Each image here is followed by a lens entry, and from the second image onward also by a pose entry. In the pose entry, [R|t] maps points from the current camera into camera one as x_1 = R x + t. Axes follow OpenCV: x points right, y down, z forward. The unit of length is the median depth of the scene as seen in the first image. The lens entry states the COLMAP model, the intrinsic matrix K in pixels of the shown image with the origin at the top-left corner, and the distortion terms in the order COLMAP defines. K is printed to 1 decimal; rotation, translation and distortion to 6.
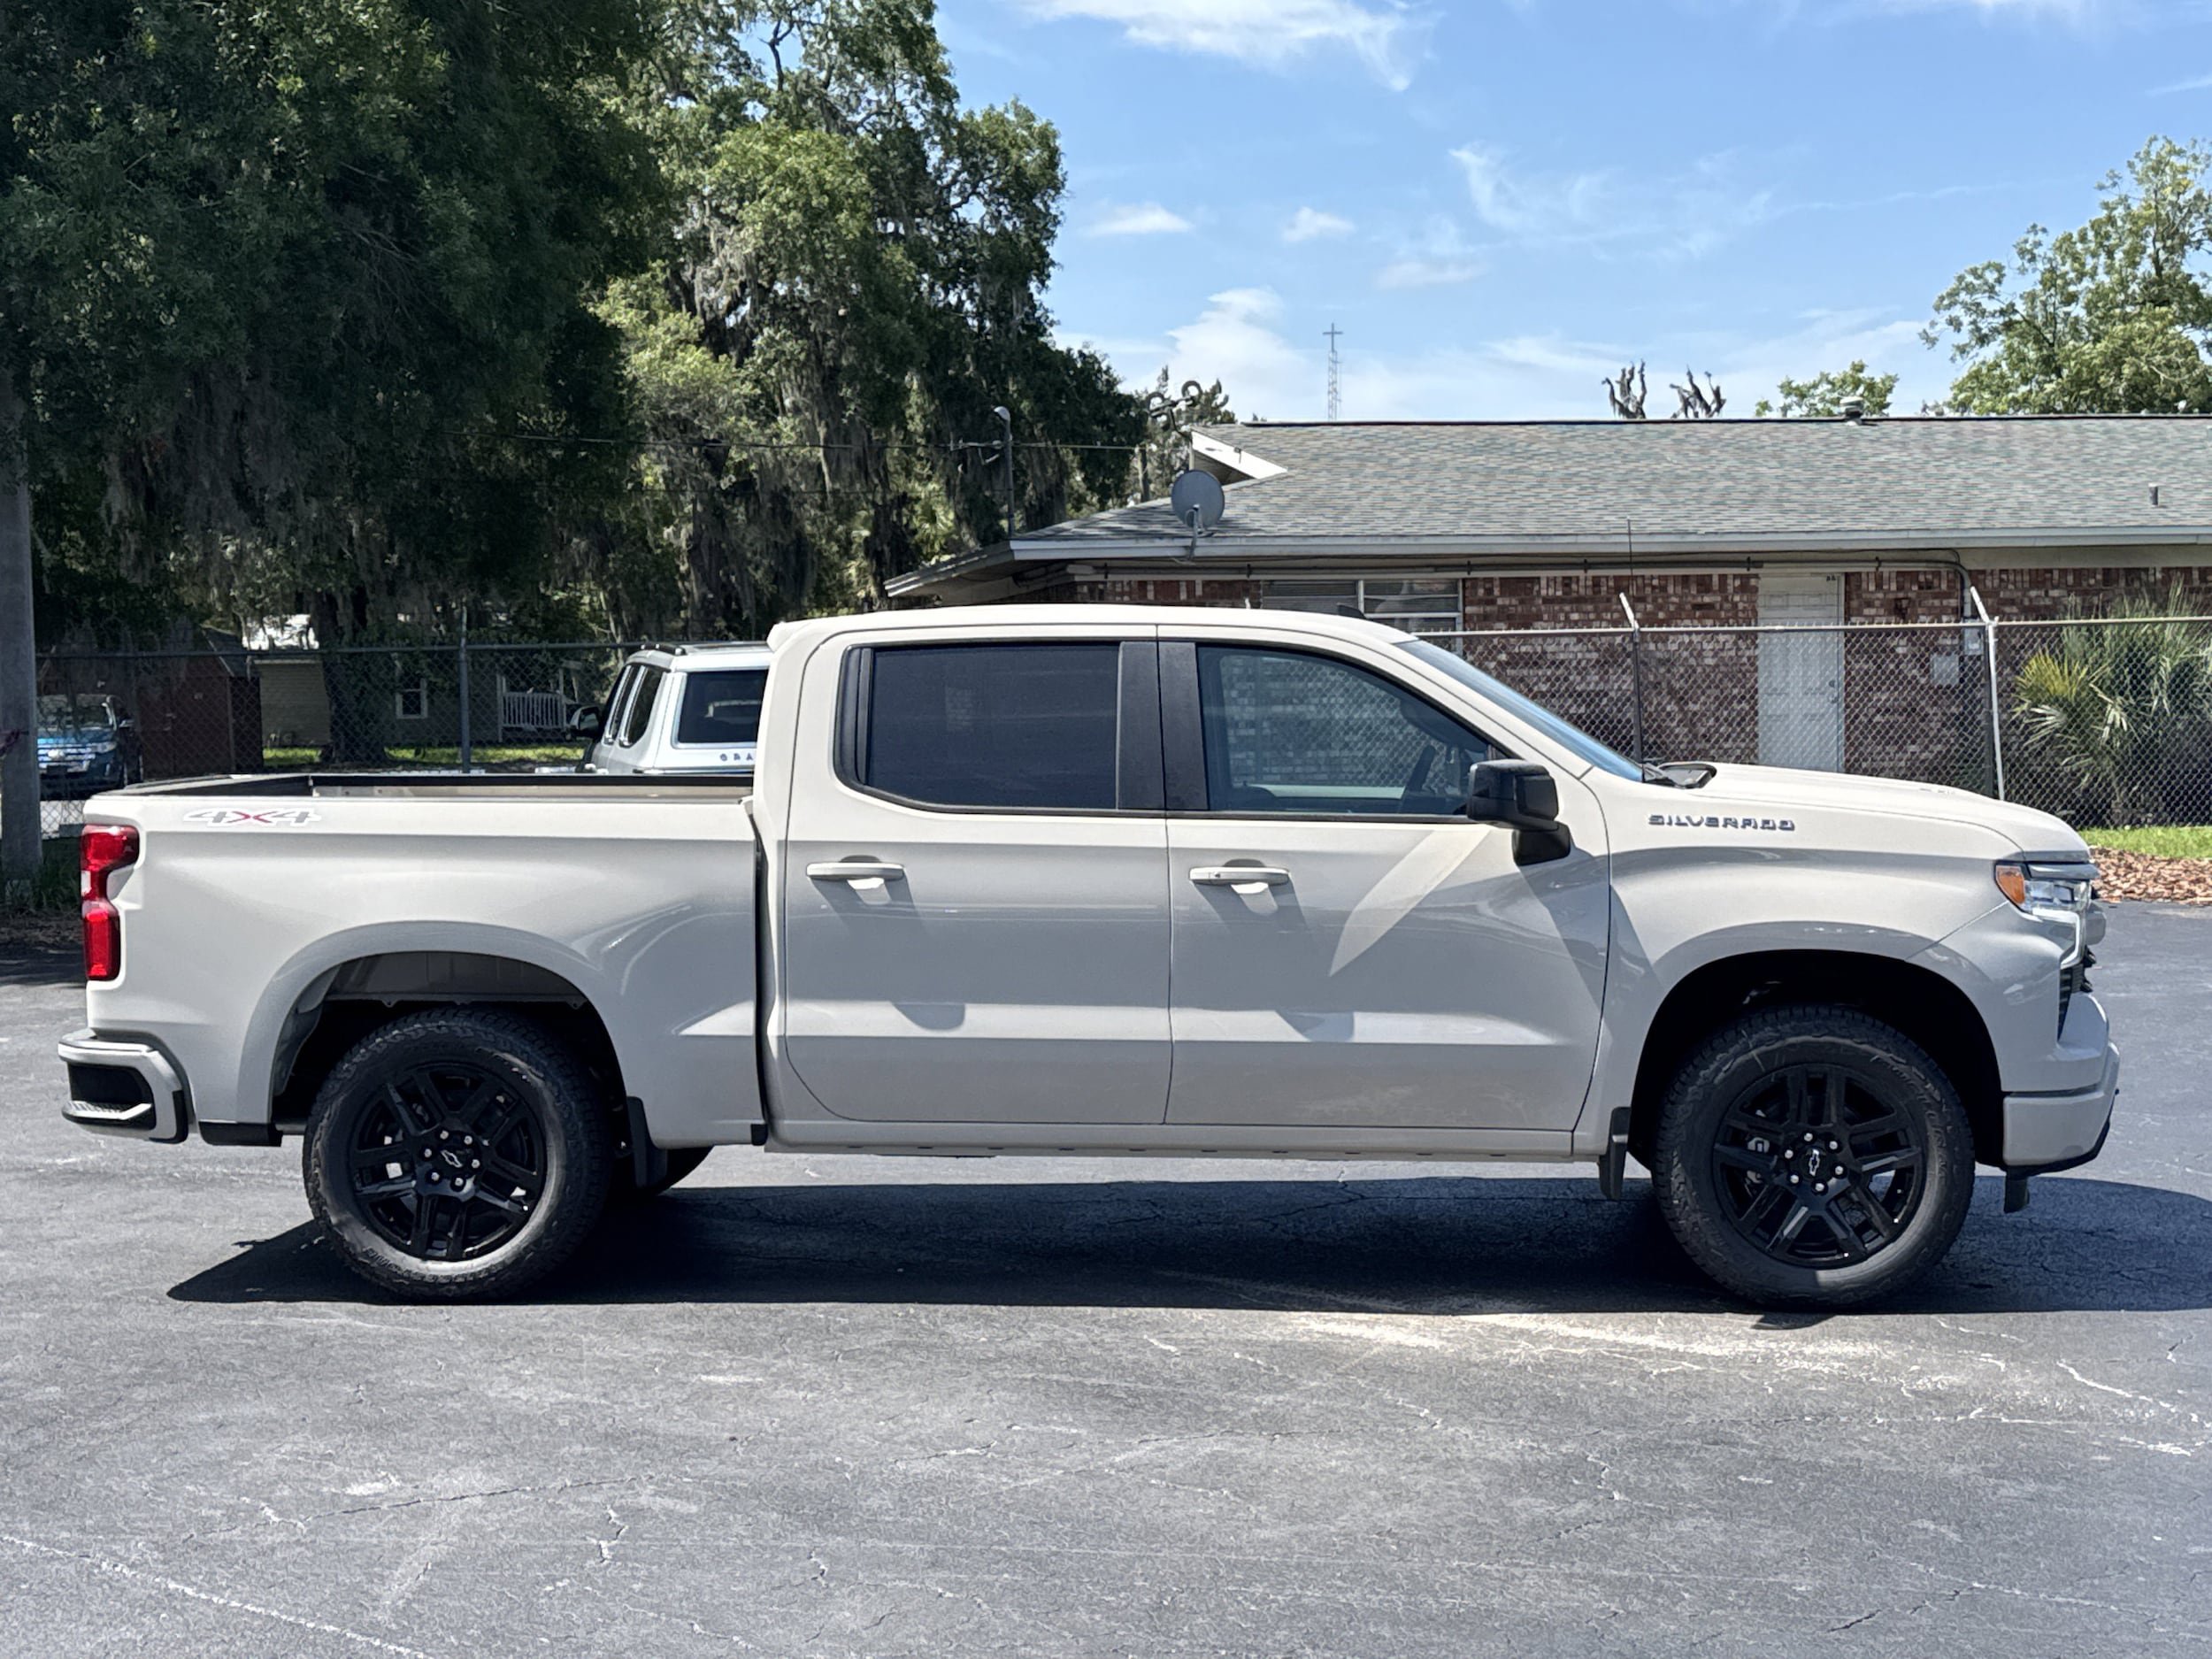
lens RADIAL K [[3050.4, 0, 1115.1], [0, 3050.4, 843.4], [0, 0, 1]] dist [0.106697, 0.000000]
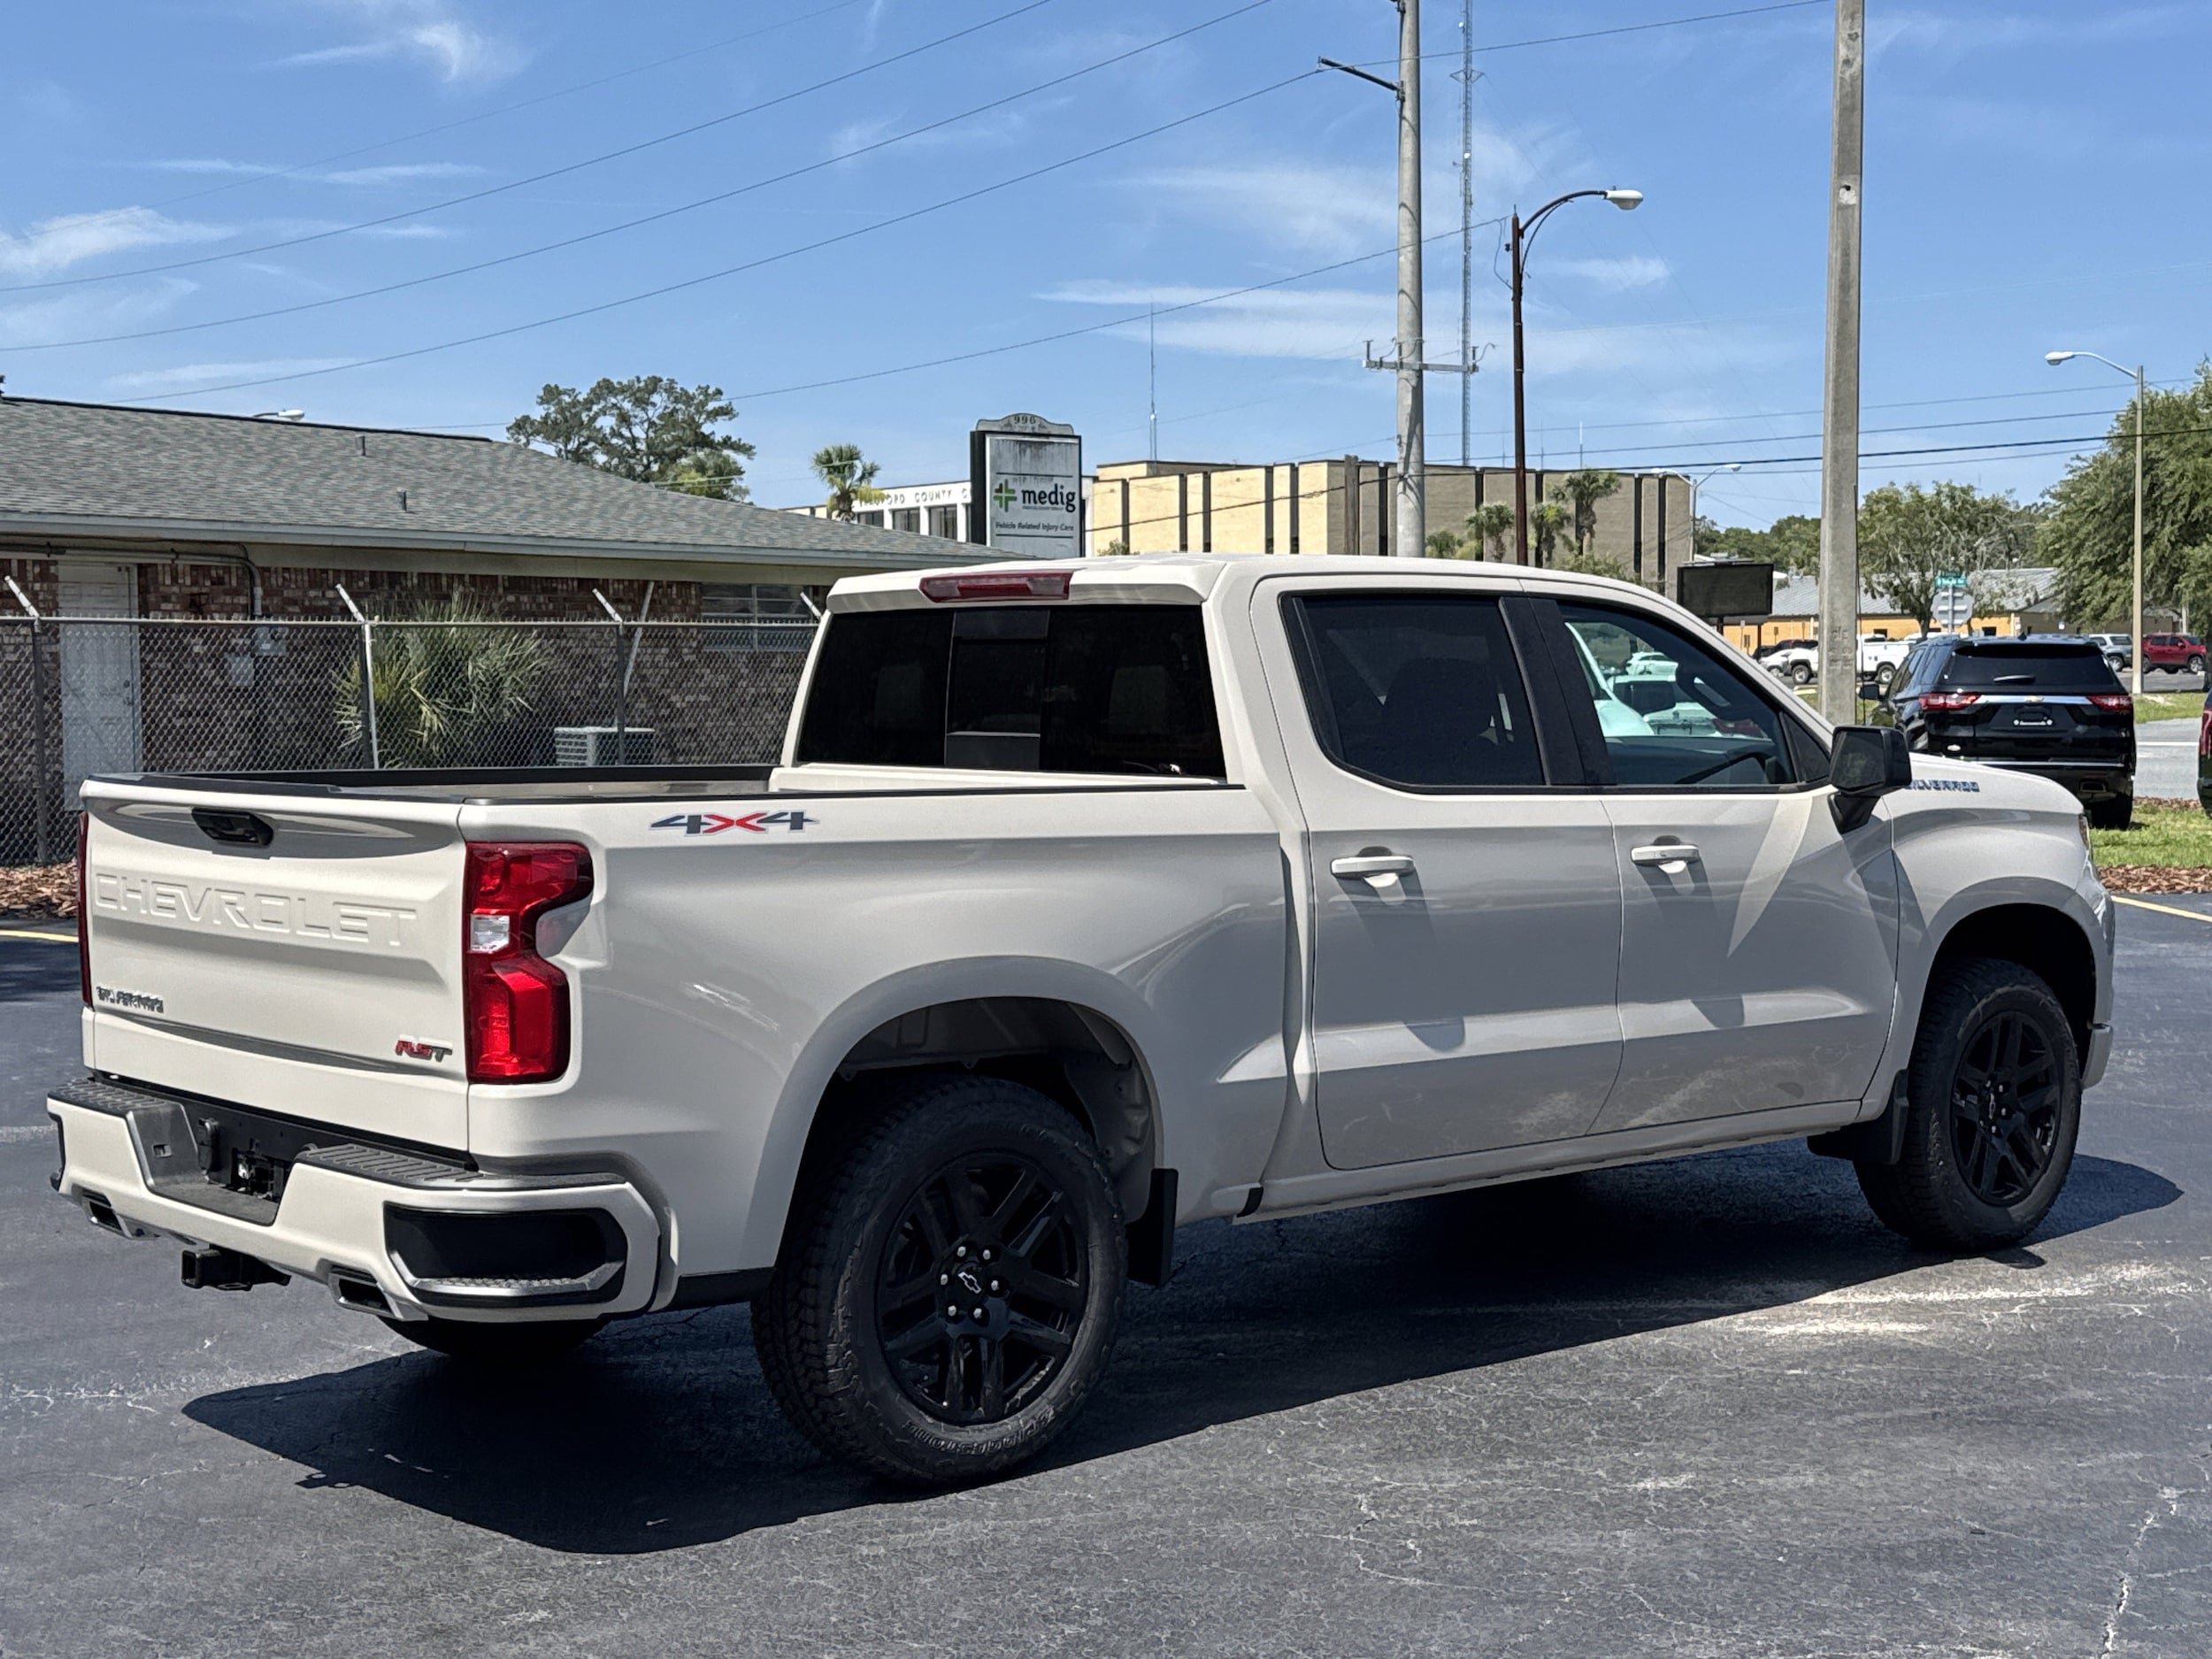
lens RADIAL K [[3050.4, 0, 1103.9], [0, 3050.4, 844.4], [0, 0, 1]] dist [0.106697, 0.000000]
pose [[0.685417, -0.032565, 0.727422, -0.722044], [0.037149, 0.999262, 0.009731, -0.007347], [-0.727203, 0.020354, 0.686121, 0.478833]]
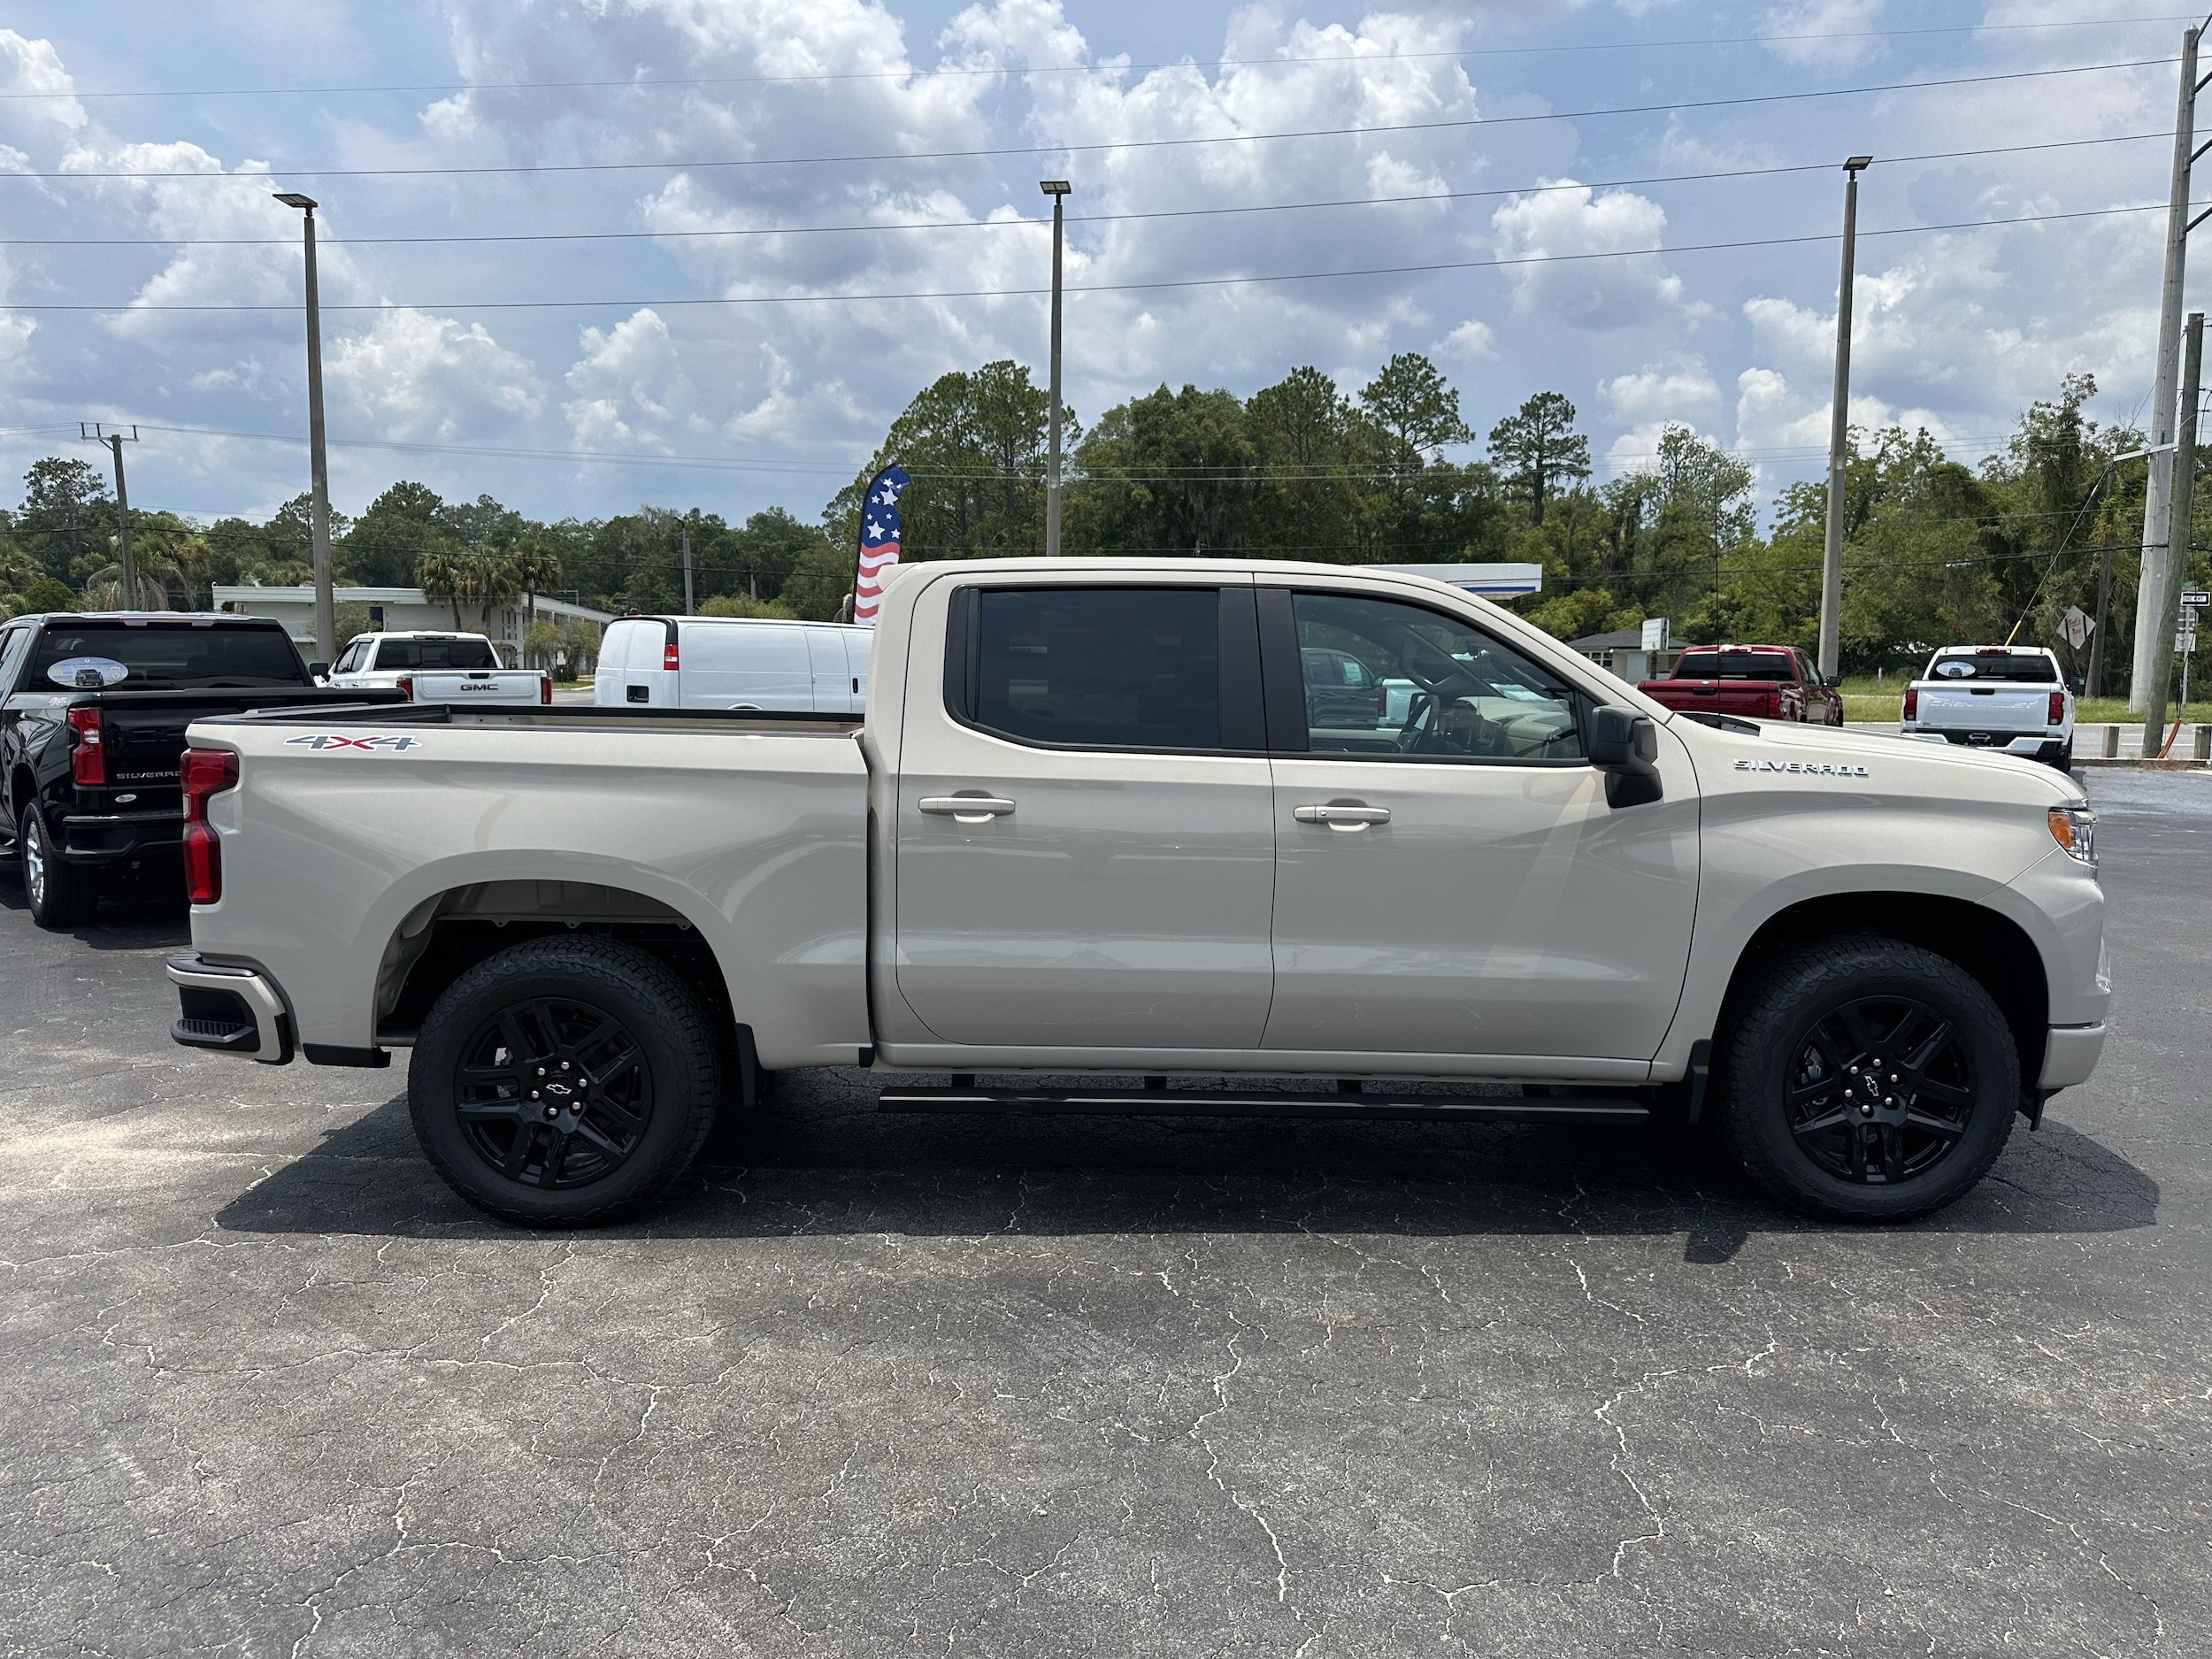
lens RADIAL K [[1592.6, 0, 1127.7], [0, 1592.6, 794.7], [0, 0, 1]] dist [0.036818, -0.043745]
pose [[0.994633, 0.011955, 0.102769, -0.085120], [-0.014608, 0.999578, 0.025102, -0.008413], [-0.102425, -0.026468, 0.994389, 0.458596]]
